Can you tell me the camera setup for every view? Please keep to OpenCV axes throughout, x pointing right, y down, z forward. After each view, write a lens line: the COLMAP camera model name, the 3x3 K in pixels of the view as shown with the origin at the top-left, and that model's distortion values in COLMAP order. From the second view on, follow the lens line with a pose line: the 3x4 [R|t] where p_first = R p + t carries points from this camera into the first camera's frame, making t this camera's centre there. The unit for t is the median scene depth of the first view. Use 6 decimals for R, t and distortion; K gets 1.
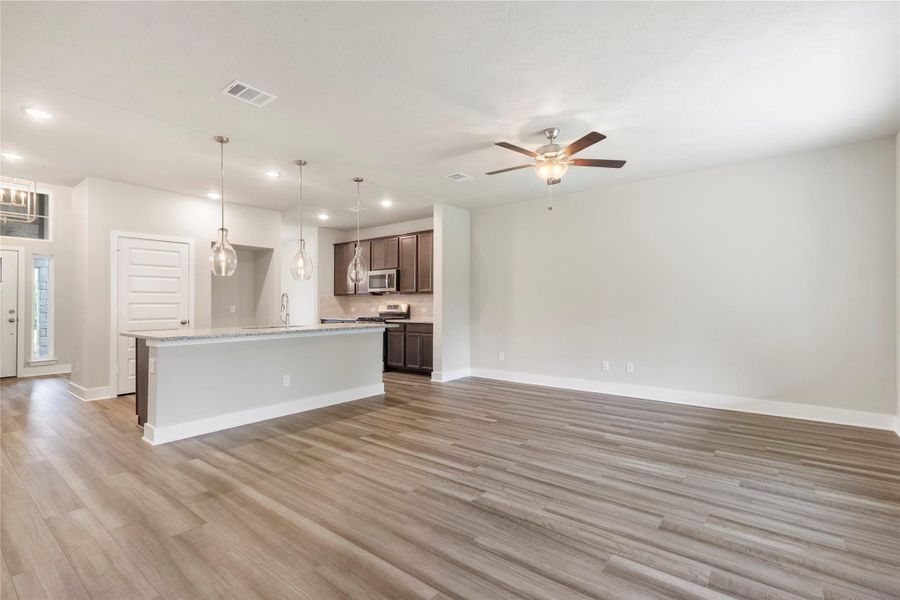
lens RADIAL K [[423.2, 0, 452.7], [0, 423.2, 298.7], [0, 0, 1]] dist [0.007260, -0.000421]
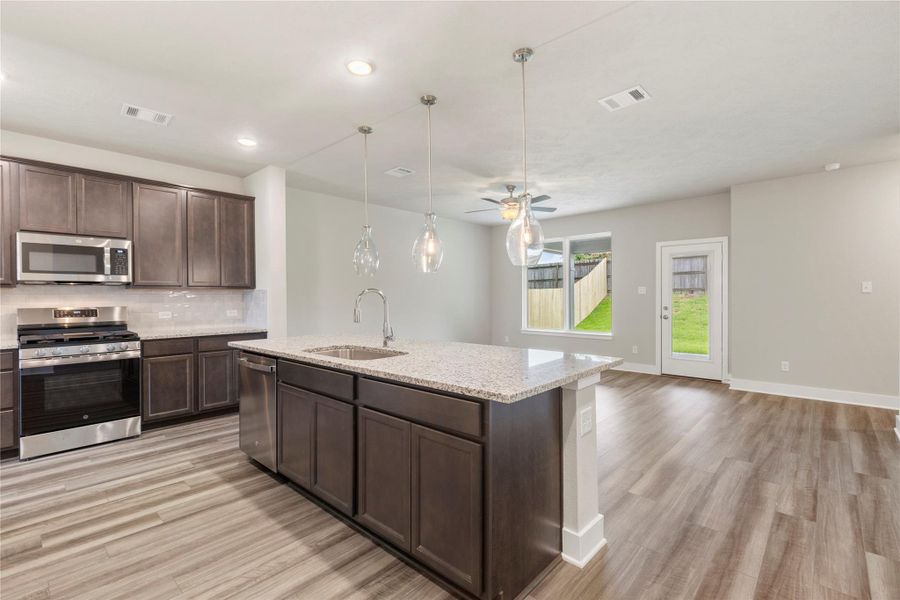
lens RADIAL K [[408.7, 0, 449.6], [0, 408.7, 297.1], [0, 0, 1]] dist [0.010178, -0.002635]
pose [[0.073007, -0.000055, 0.997331, -0.867393], [-0.007895, 0.999969, 0.000633, -0.003723], [-0.997300, -0.007920, 0.073004, 0.782429]]
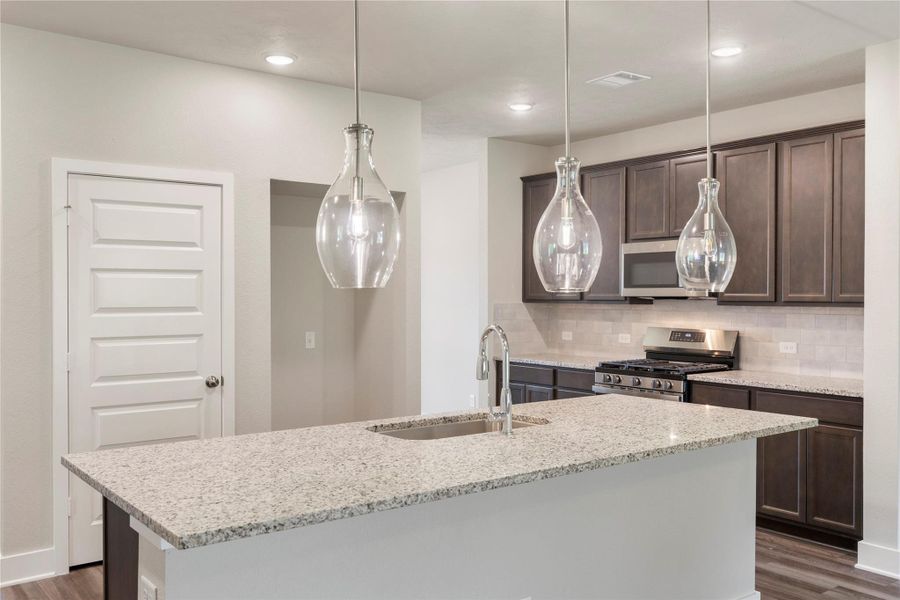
lens RADIAL K [[806.0, 0, 447.9], [0, 806.0, 295.6], [0, 0, 1]] dist [0.012340, -0.003051]
pose [[0.968807, 0.002835, -0.247798, -0.252239], [0.001202, 0.999869, 0.016138, -0.042853], [0.247812, -0.015932, 0.968677, 0.350672]]
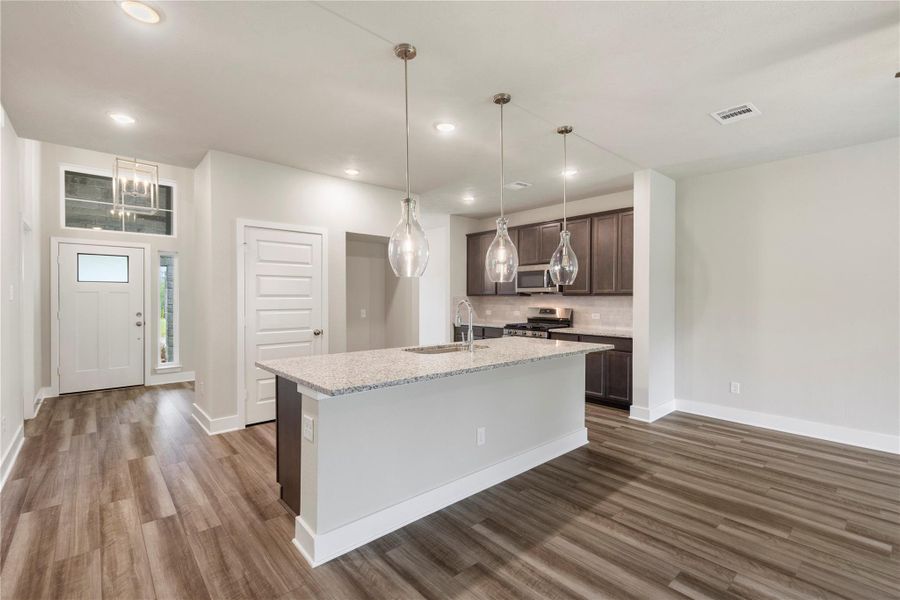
lens RADIAL K [[408.7, 0, 448.0], [0, 408.7, 297.9], [0, 0, 1]] dist [0.010178, -0.002635]
pose [[0.983683, 0.003848, -0.179867, -0.277500], [-0.001305, 0.999898, 0.014258, -0.023966], [0.179904, -0.013790, 0.983588, 0.315592]]
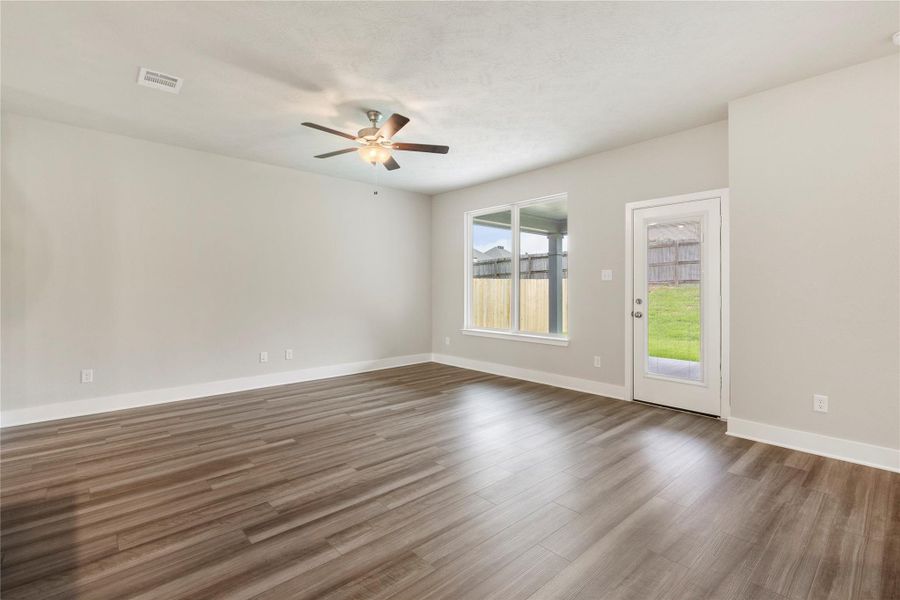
lens RADIAL K [[408.7, 0, 452.5], [0, 408.7, 293.9], [0, 0, 1]] dist [0.010178, -0.002635]
pose [[0.163871, -0.006922, 0.986458, -0.474242], [-0.010797, 0.999903, 0.008809, 0.006708], [-0.986423, -0.012094, 0.163780, 0.466523]]
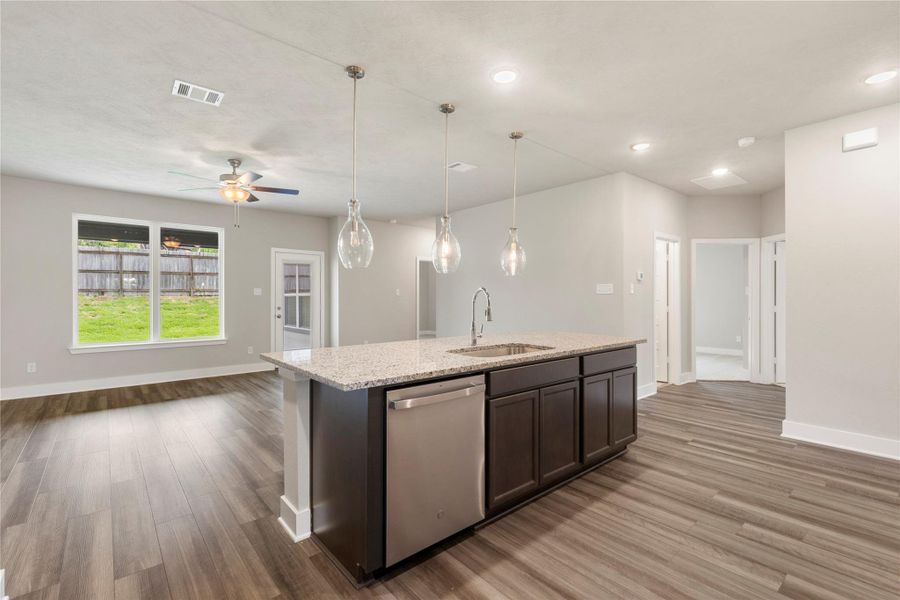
lens RADIAL K [[408.7, 0, 450.1], [0, 408.7, 295.5], [0, 0, 1]] dist [0.010178, -0.002635]
pose [[-0.979881, 0.004667, 0.199530, -0.429594], [0.001570, 0.999876, -0.015677, 0.004808], [-0.199579, -0.015048, -0.979766, 1.427027]]
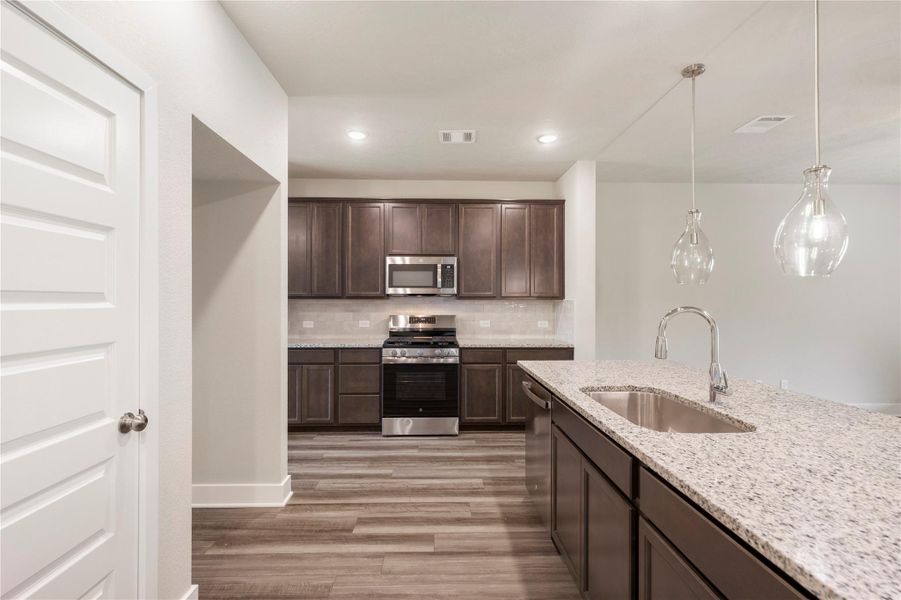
lens RADIAL K [[409.2, 0, 448.8], [0, 409.2, 300.8], [0, 0, 1]] dist [0.010178, -0.002635]
pose [[0.763789, 0.004923, 0.645447, -0.715260], [-0.013243, 0.999880, 0.008045, -0.017972], [-0.645330, -0.014693, 0.763763, 0.791976]]
